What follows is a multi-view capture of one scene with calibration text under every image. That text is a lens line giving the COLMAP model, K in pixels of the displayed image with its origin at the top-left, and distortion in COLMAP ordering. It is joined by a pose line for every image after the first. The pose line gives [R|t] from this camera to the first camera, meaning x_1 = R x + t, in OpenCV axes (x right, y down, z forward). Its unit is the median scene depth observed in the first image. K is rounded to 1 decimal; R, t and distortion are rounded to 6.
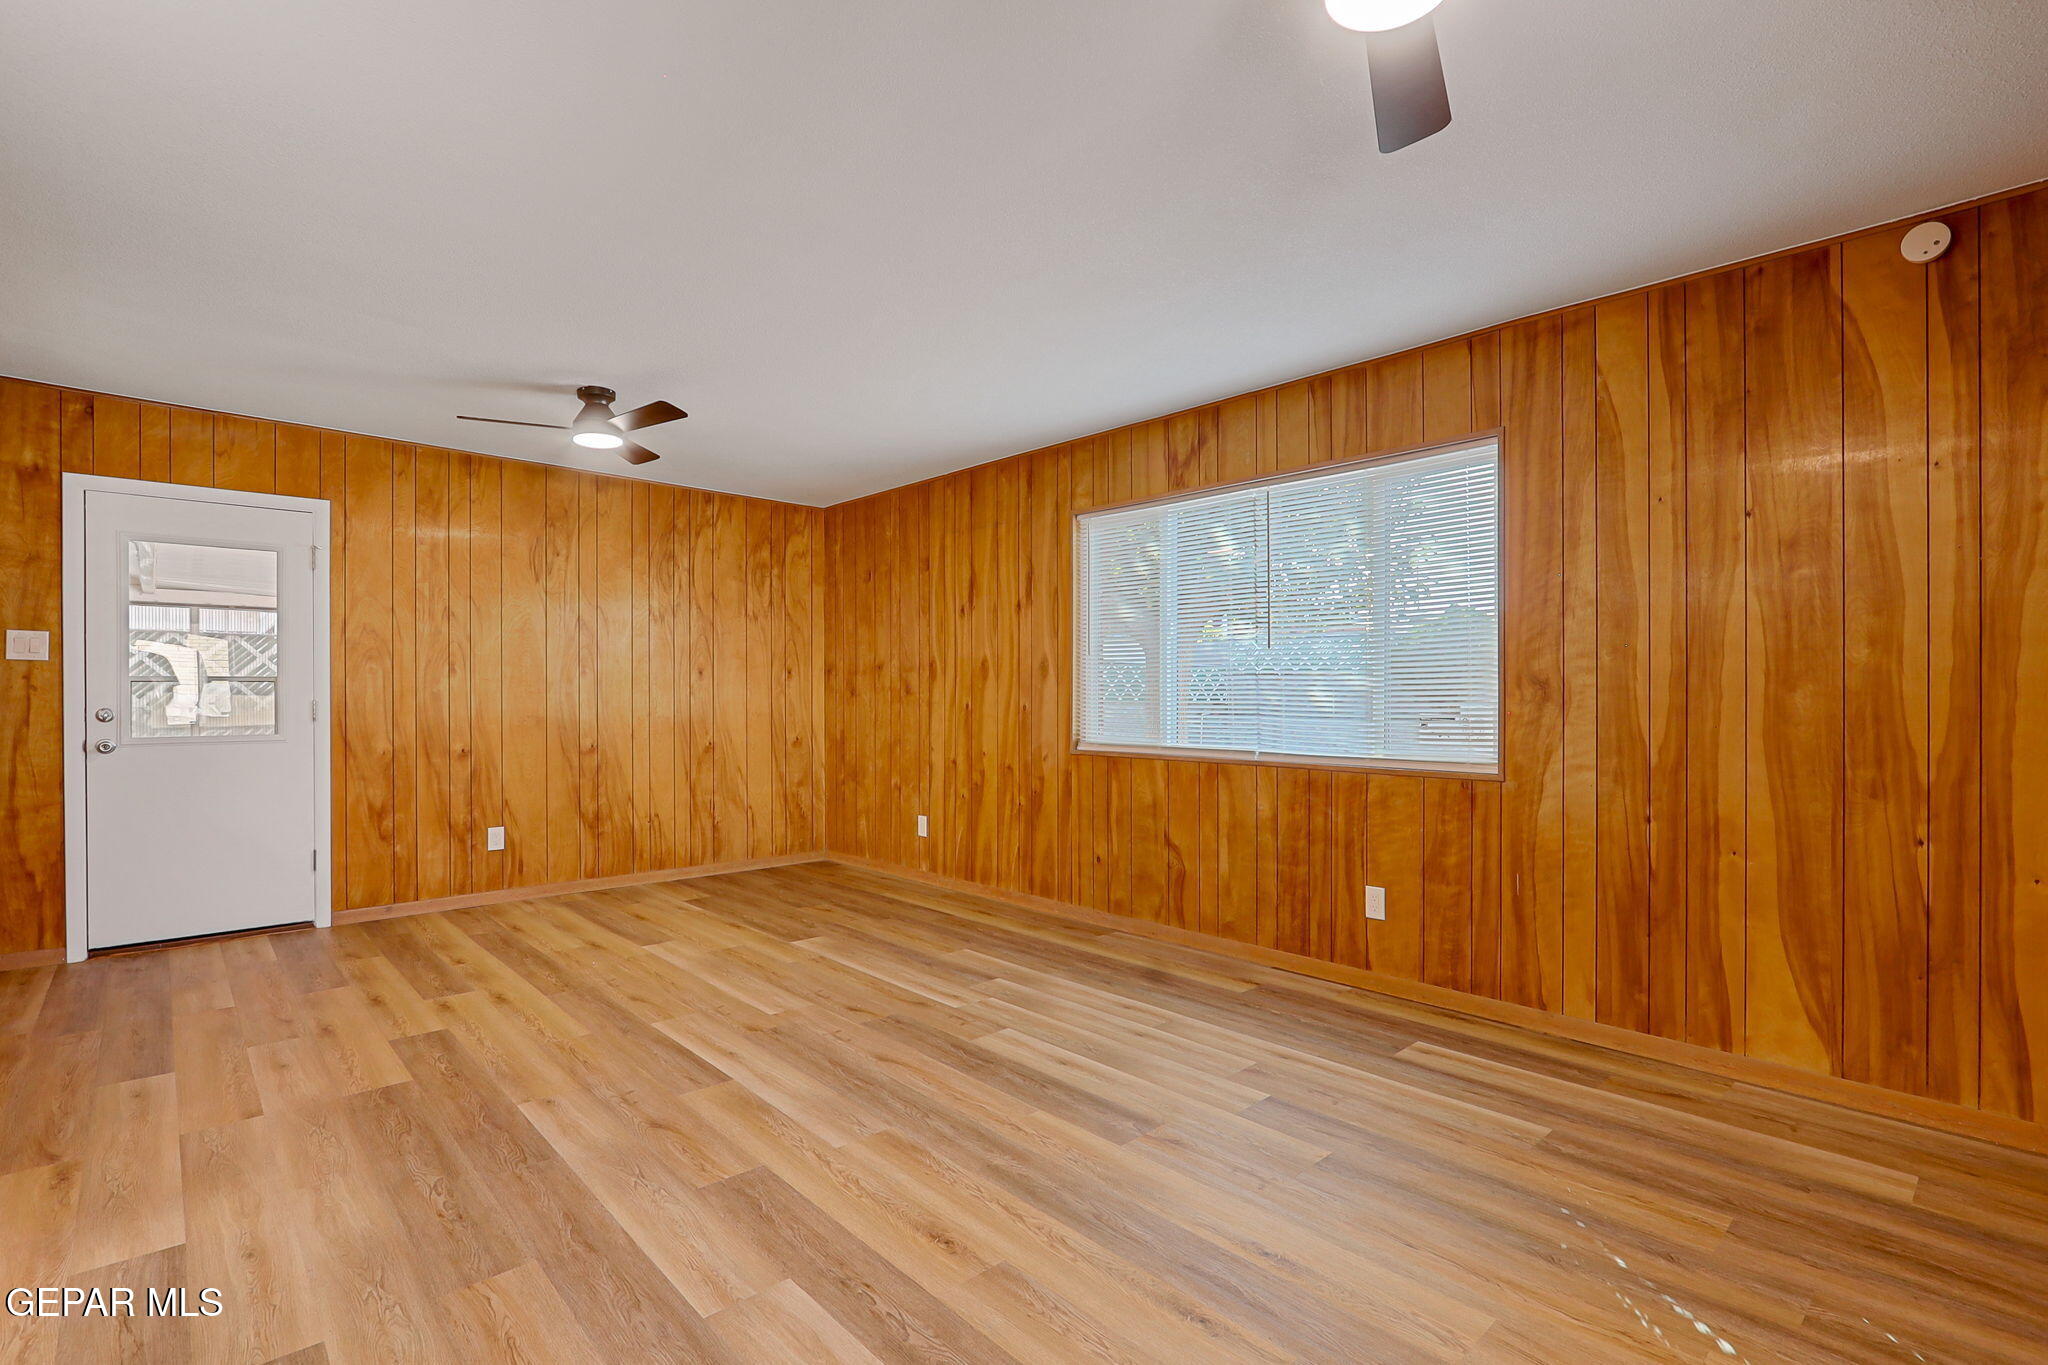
lens RADIAL K [[958.8, 0, 1058.3], [0, 958.8, 701.3], [0, 0, 1]] dist [-0.018034, 0.002173]
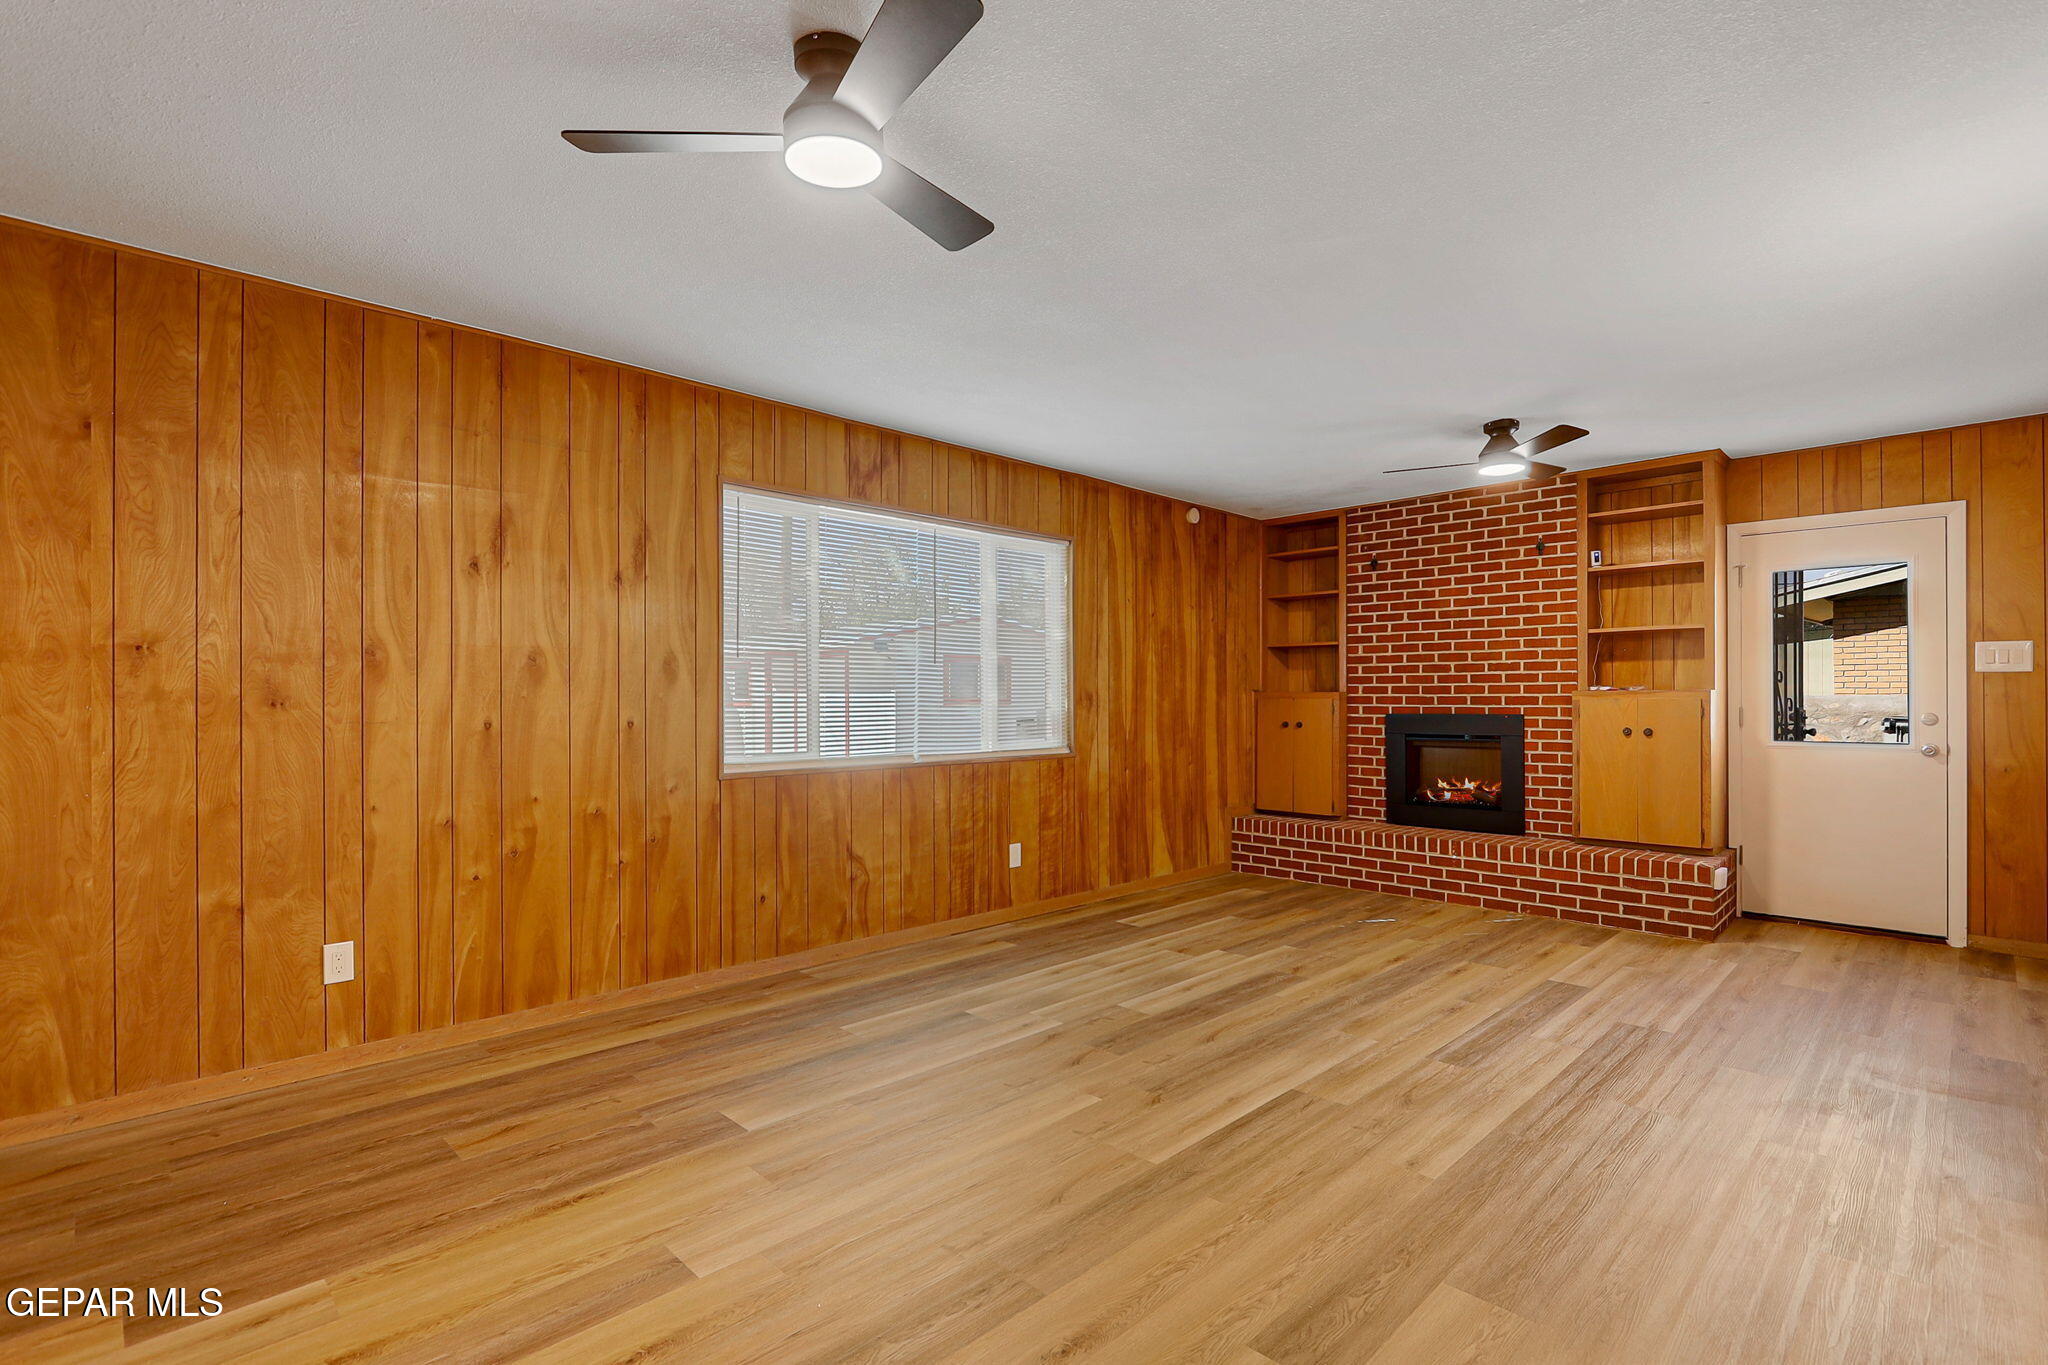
lens RADIAL K [[958.8, 0, 1022.8], [0, 958.8, 696.8], [0, 0, 1]] dist [-0.018034, 0.002173]
pose [[-0.016126, 0.004387, 0.999860, -0.866974], [0.011533, 0.999925, -0.004202, -0.008568], [-0.999803, 0.011463, -0.016175, 0.839079]]
